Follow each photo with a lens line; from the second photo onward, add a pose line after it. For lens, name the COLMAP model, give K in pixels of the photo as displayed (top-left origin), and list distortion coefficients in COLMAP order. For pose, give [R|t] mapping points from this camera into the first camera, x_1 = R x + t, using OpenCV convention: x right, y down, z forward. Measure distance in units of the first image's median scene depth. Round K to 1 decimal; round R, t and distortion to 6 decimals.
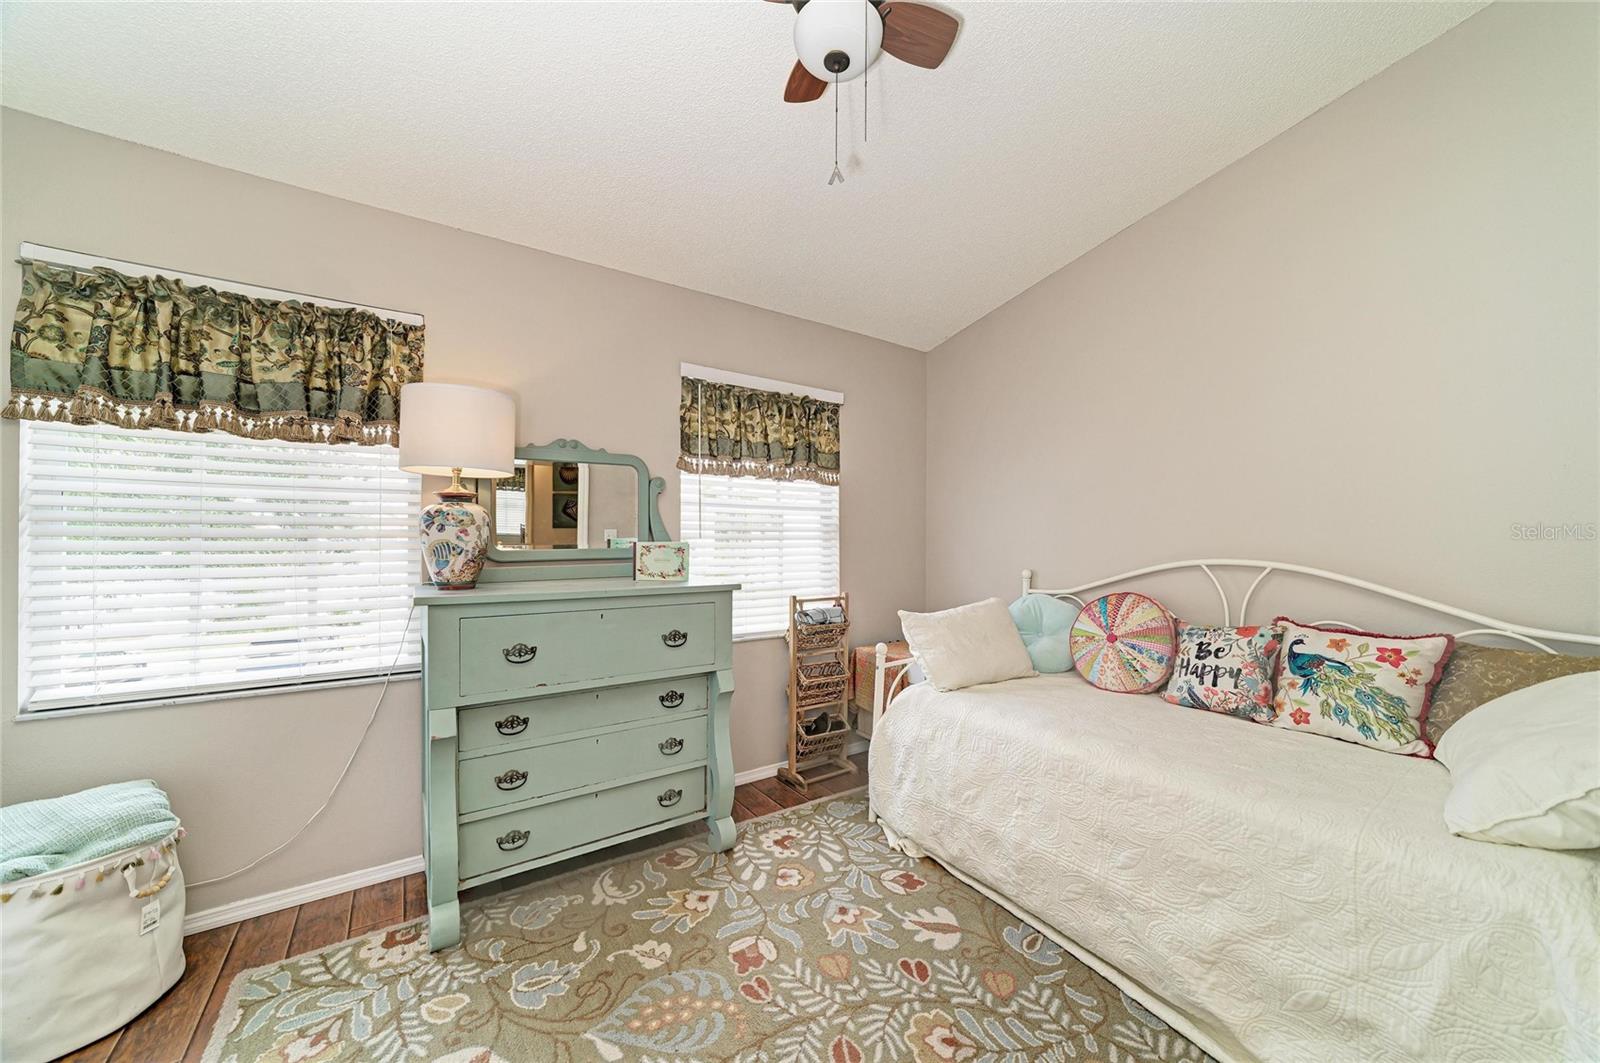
lens RADIAL K [[585.2, 0, 801.2], [0, 585.2, 537.1], [0, 0, 1]] dist [-0.005923, 0.000670]
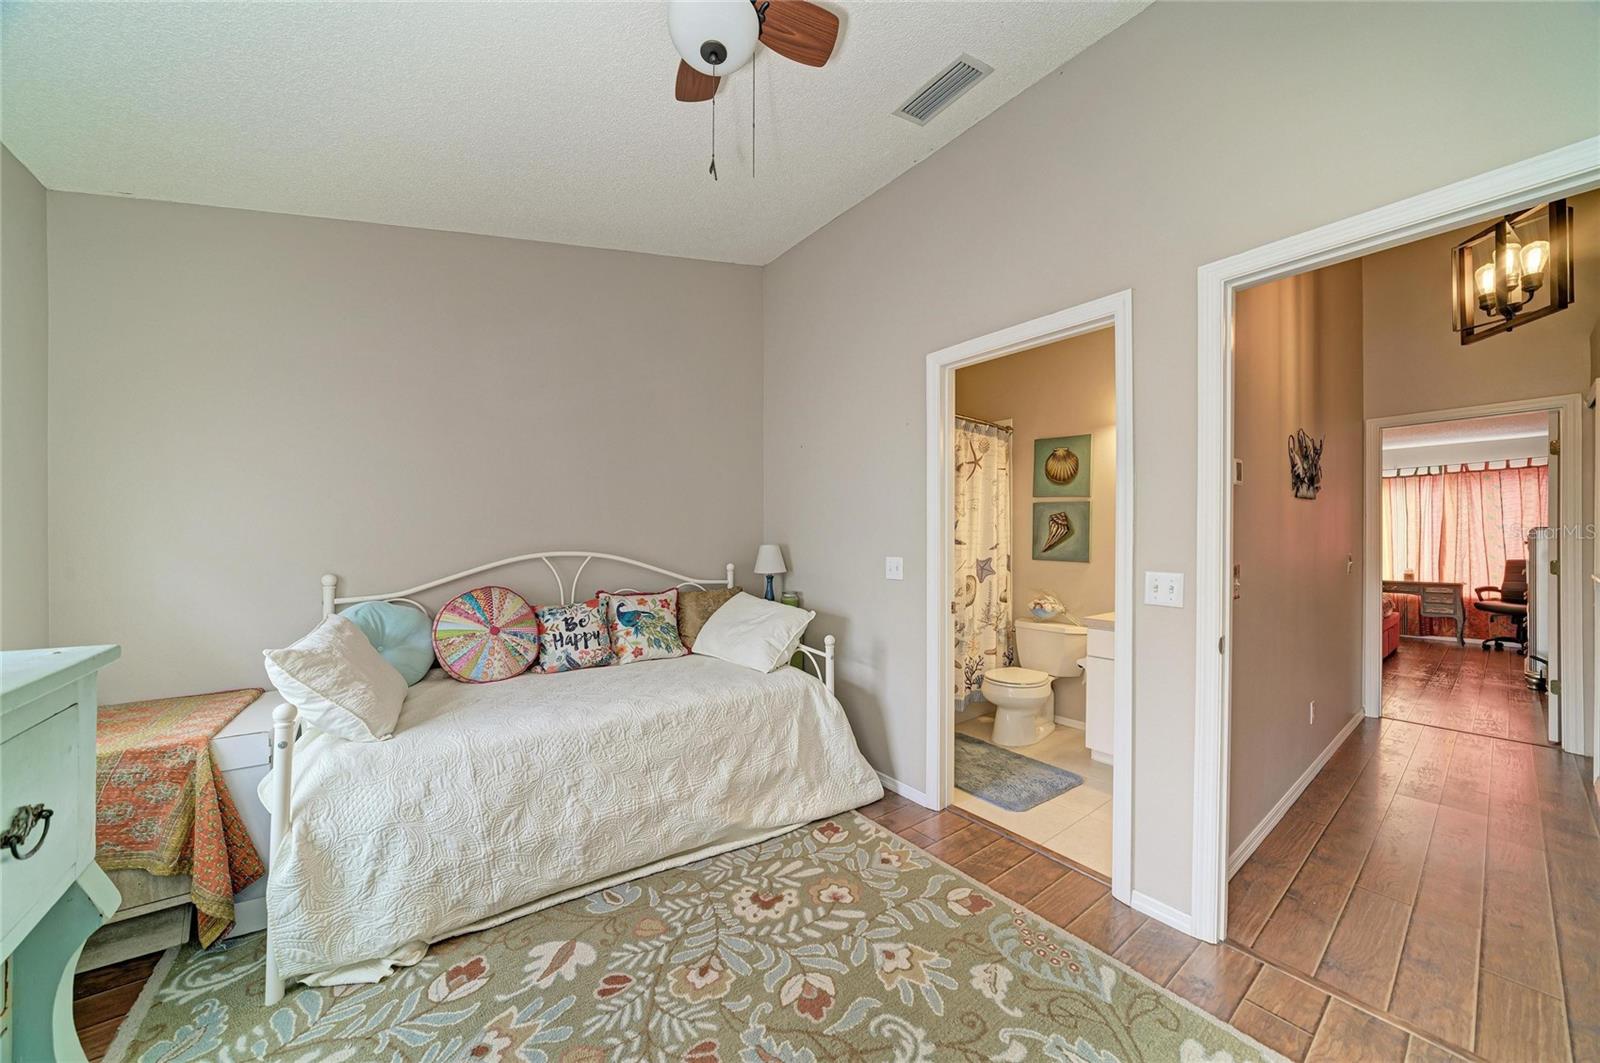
lens RADIAL K [[565.0, 0, 798.4], [0, 565.0, 537.9], [0, 0, 1]] dist [-0.010682, 0.001609]
pose [[-0.052269, -0.005426, 0.998618, -0.639046], [-0.007055, 0.999962, 0.005064, -0.003157], [-0.998608, -0.006781, -0.052305, 0.645520]]
